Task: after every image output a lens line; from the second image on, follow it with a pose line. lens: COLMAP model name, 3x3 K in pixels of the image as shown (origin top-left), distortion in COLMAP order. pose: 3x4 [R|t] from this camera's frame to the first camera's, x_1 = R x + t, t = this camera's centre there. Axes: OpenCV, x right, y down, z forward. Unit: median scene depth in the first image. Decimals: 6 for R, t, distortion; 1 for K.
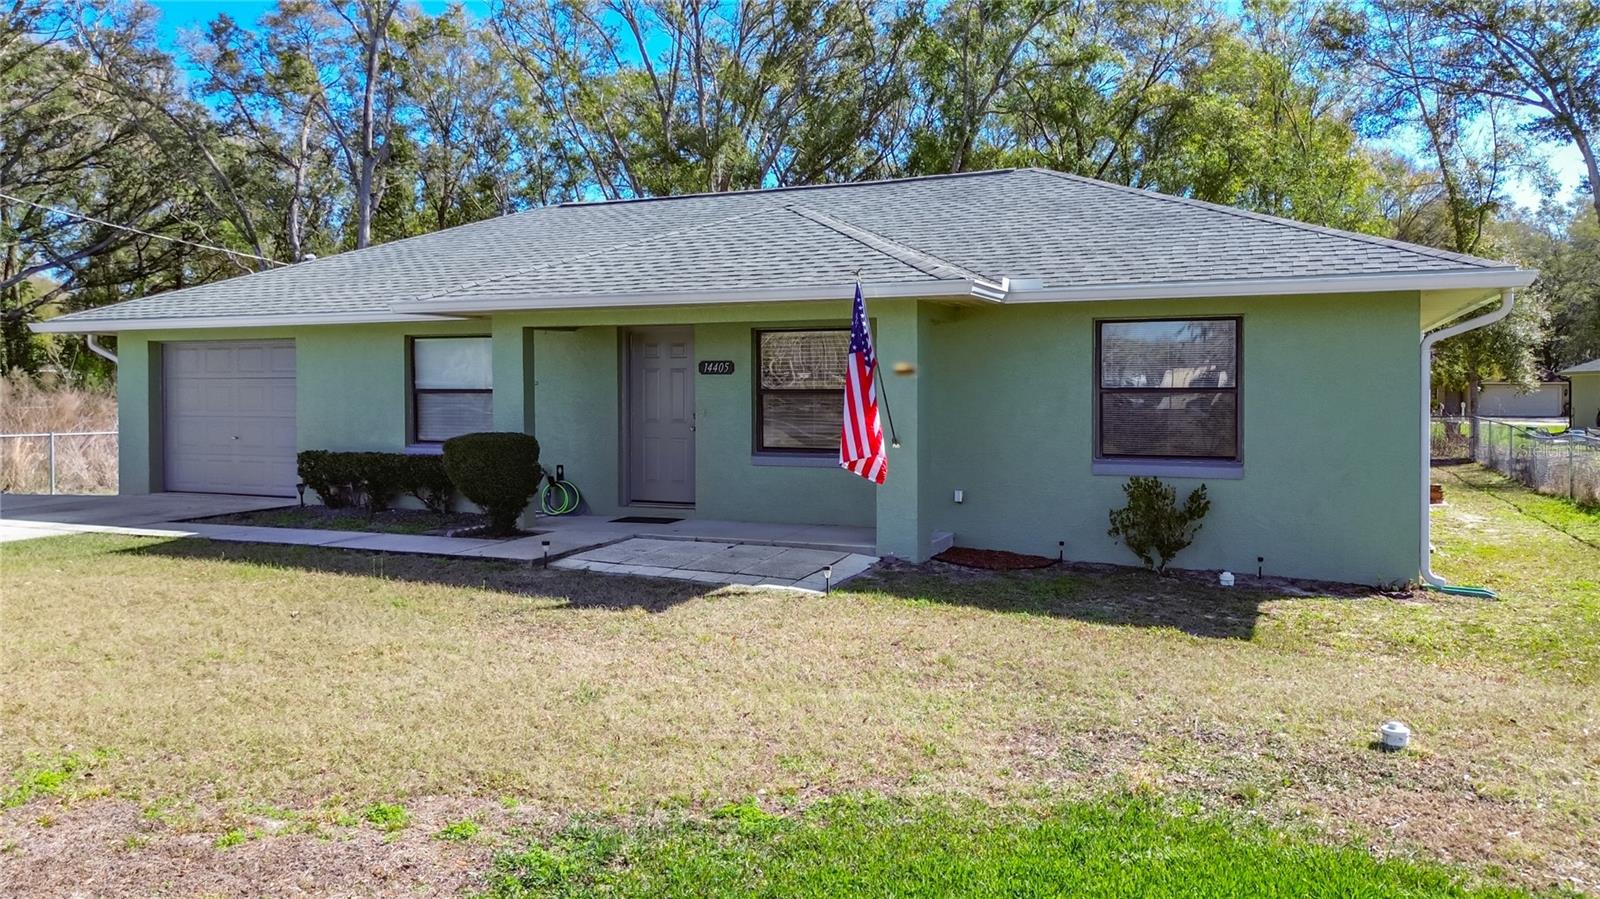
lens RADIAL K [[1144.4, 0, 804.6], [0, 1144.4, 432.3], [0, 0, 1]] dist [0.034220, -0.020733]
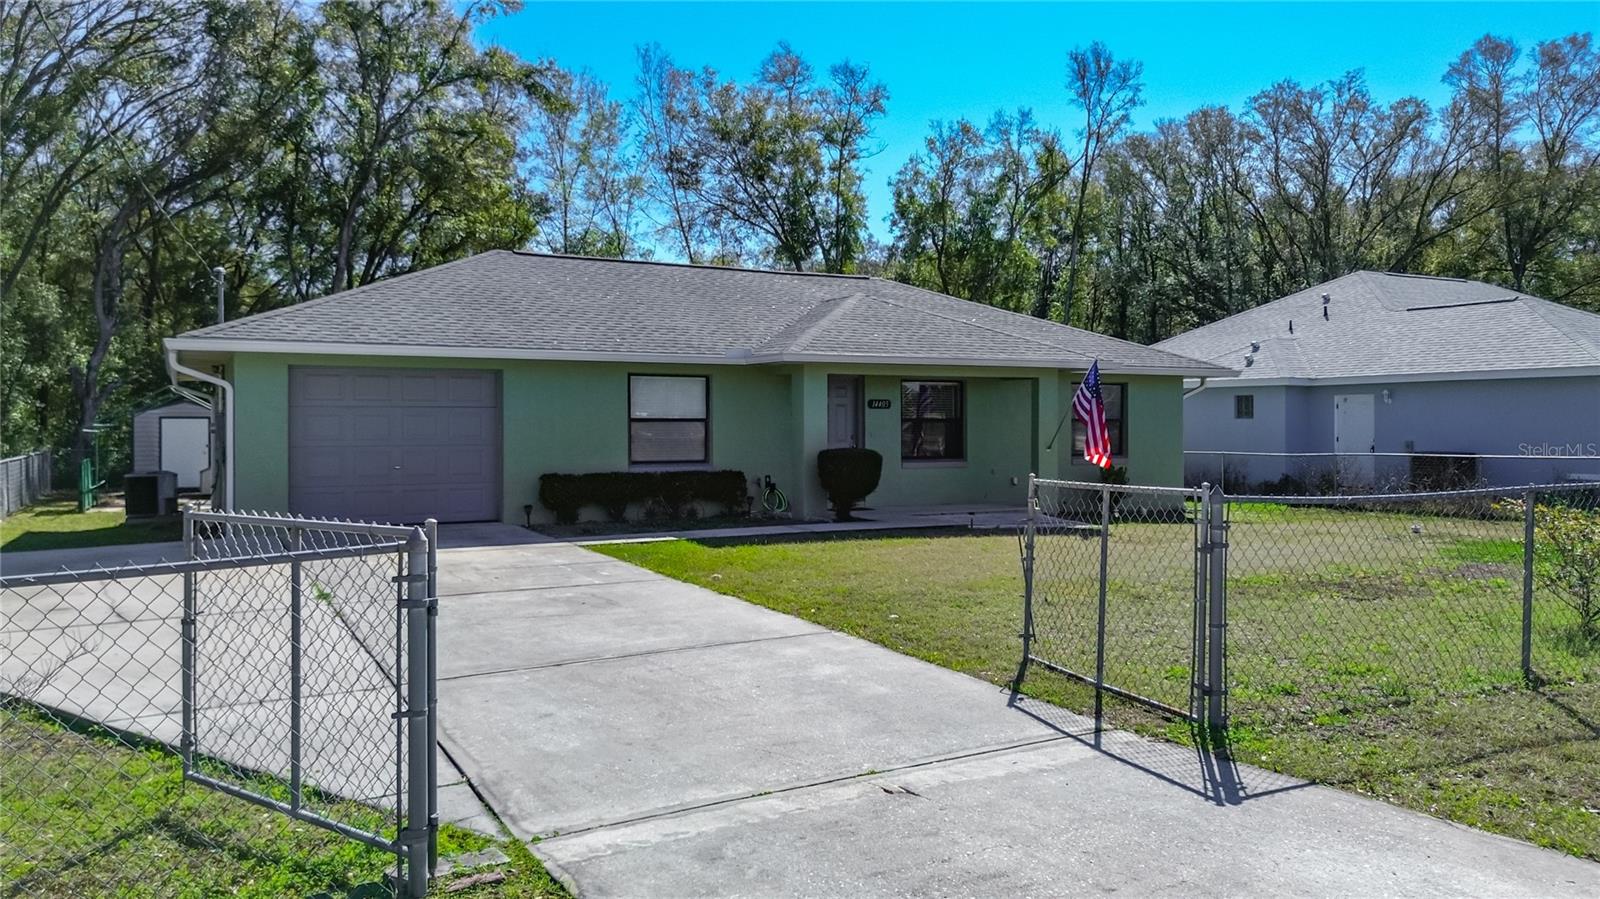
lens RADIAL K [[1144.4, 0, 815.0], [0, 1144.4, 463.7], [0, 0, 1]] dist [0.034220, -0.020733]
pose [[0.620417, -0.025098, 0.783871, -1.260352], [0.031800, 0.999471, 0.006832, 0.007903], [-0.783627, 0.020688, 0.620887, 0.131845]]
